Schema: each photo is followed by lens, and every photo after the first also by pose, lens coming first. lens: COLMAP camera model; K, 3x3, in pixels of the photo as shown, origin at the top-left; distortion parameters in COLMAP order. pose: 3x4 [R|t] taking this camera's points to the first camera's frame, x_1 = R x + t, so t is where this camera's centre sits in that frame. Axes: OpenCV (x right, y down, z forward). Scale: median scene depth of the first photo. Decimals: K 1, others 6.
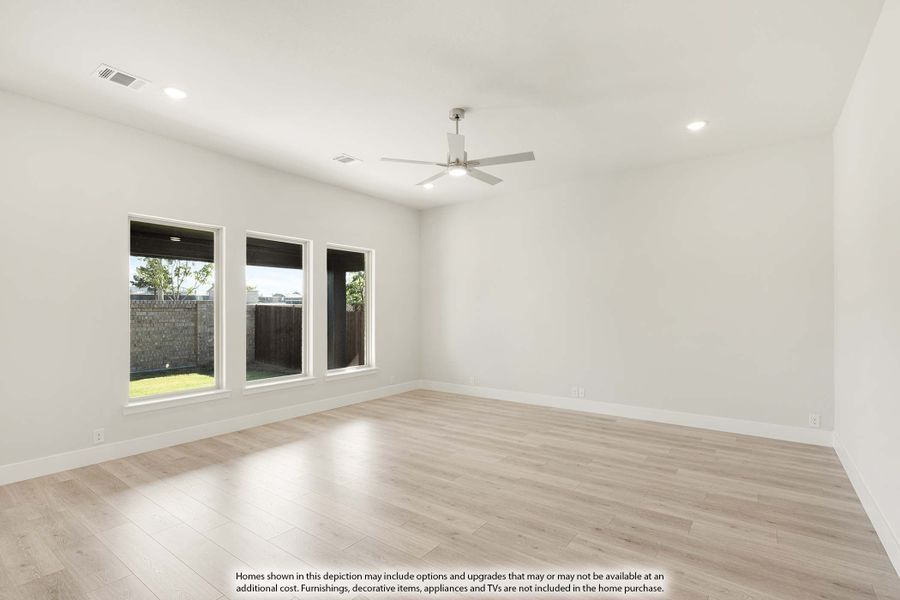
lens RADIAL K [[427.2, 0, 454.1], [0, 427.2, 301.2], [0, 0, 1]] dist [0.002602, 0.000206]
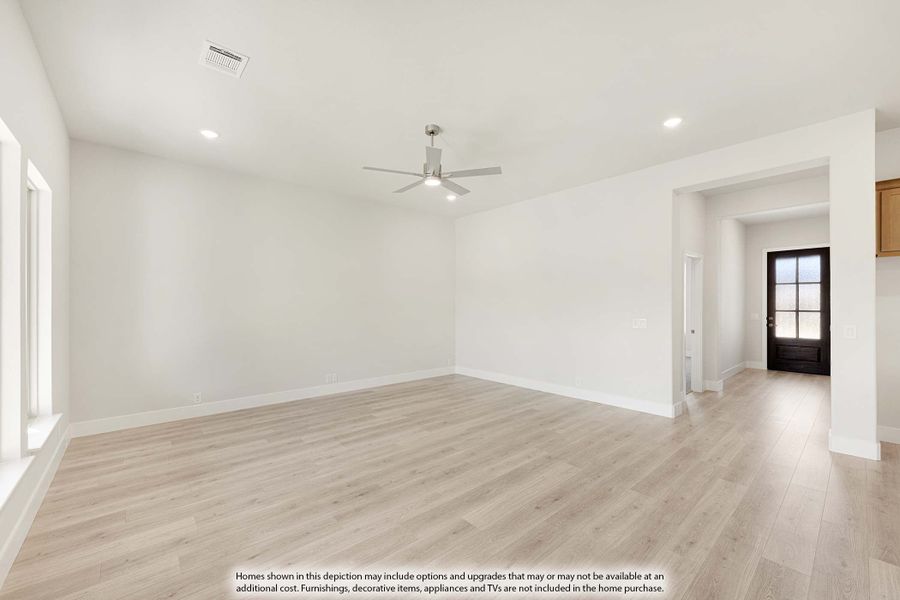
lens RADIAL K [[361.3, 0, 446.0], [0, 361.3, 304.0], [0, 0, 1]] dist [0.000117, 0.000014]
pose [[0.221311, 0.005986, 0.975185, -0.775123], [-0.017730, 0.999841, -0.002113, 0.015011], [-0.975042, -0.016823, 0.221381, 0.647745]]
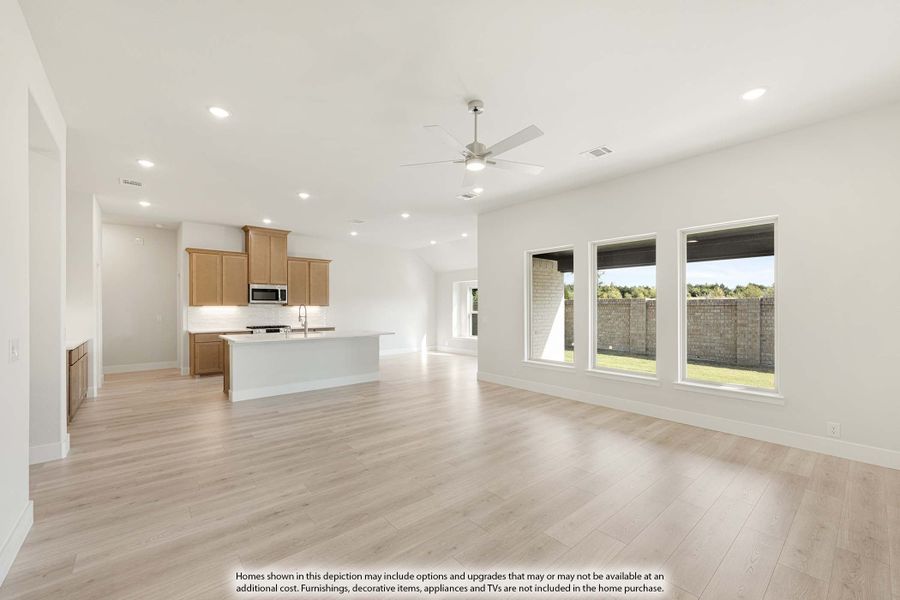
lens RADIAL K [[361.3, 0, 446.0], [0, 361.3, 304.0], [0, 0, 1]] dist [0.000117, 0.000014]
pose [[-0.236655, -0.006300, -0.971573, 0.710415], [0.018717, 0.999764, -0.011041, 0.017685], [0.971414, -0.020798, -0.236481, 0.966548]]
